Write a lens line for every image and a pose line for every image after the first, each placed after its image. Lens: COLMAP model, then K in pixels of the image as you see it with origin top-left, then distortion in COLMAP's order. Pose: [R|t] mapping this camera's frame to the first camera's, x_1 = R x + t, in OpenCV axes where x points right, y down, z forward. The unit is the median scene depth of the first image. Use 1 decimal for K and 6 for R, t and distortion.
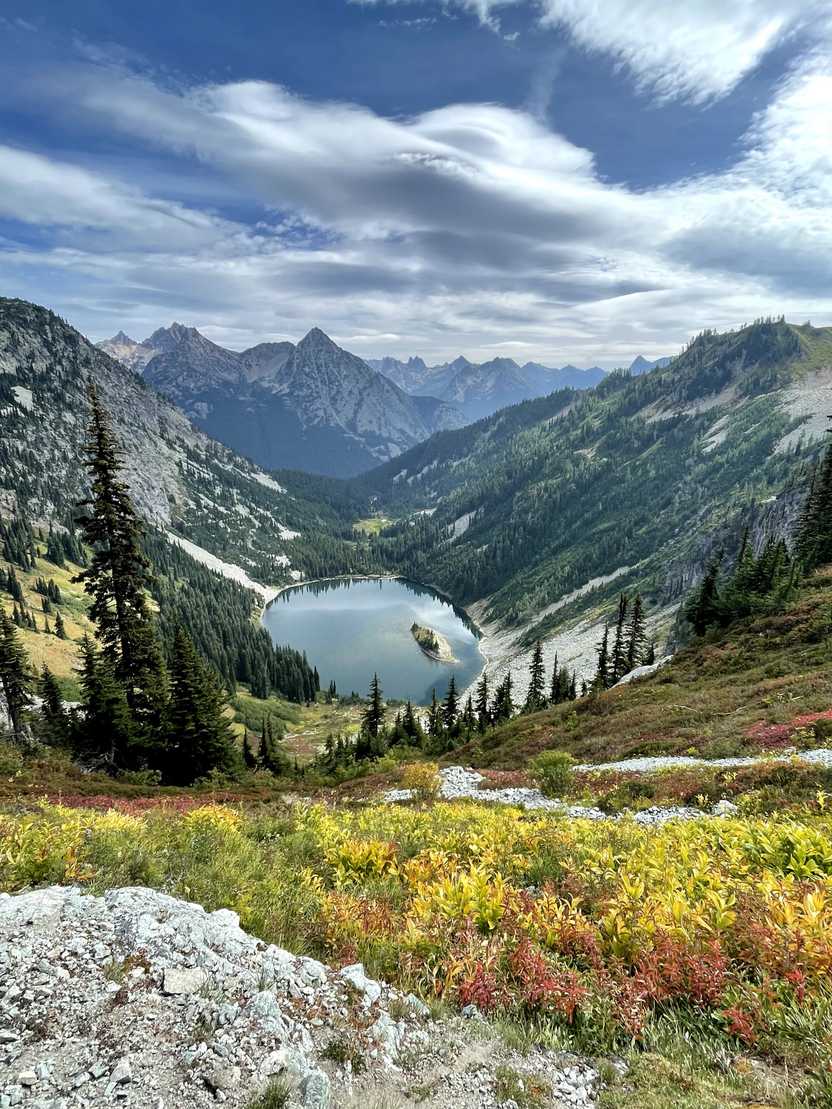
lens RADIAL K [[578.5, 0, 416.0], [0, 578.5, 555.4], [0, 0, 1]] dist [0.004230, 0.000354]
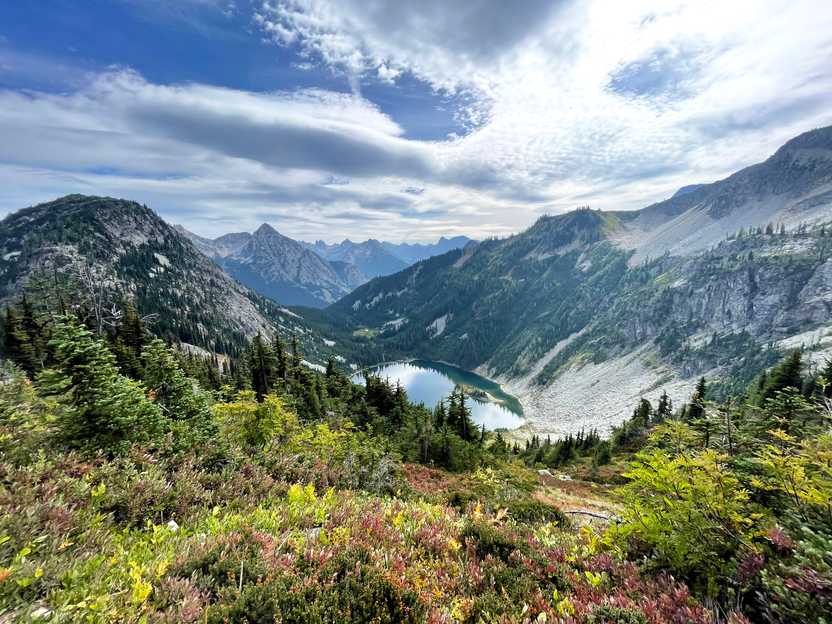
lens RADIAL K [[333.7, 0, 415.7], [0, 333.7, 311.2], [0, 0, 1]] dist [0.001154, -0.000027]
pose [[0.955472, -0.087386, 0.281847, -0.171299], [0.120410, 0.987467, -0.102031, -0.000677], [-0.269398, 0.131425, 0.954019, 0.052666]]
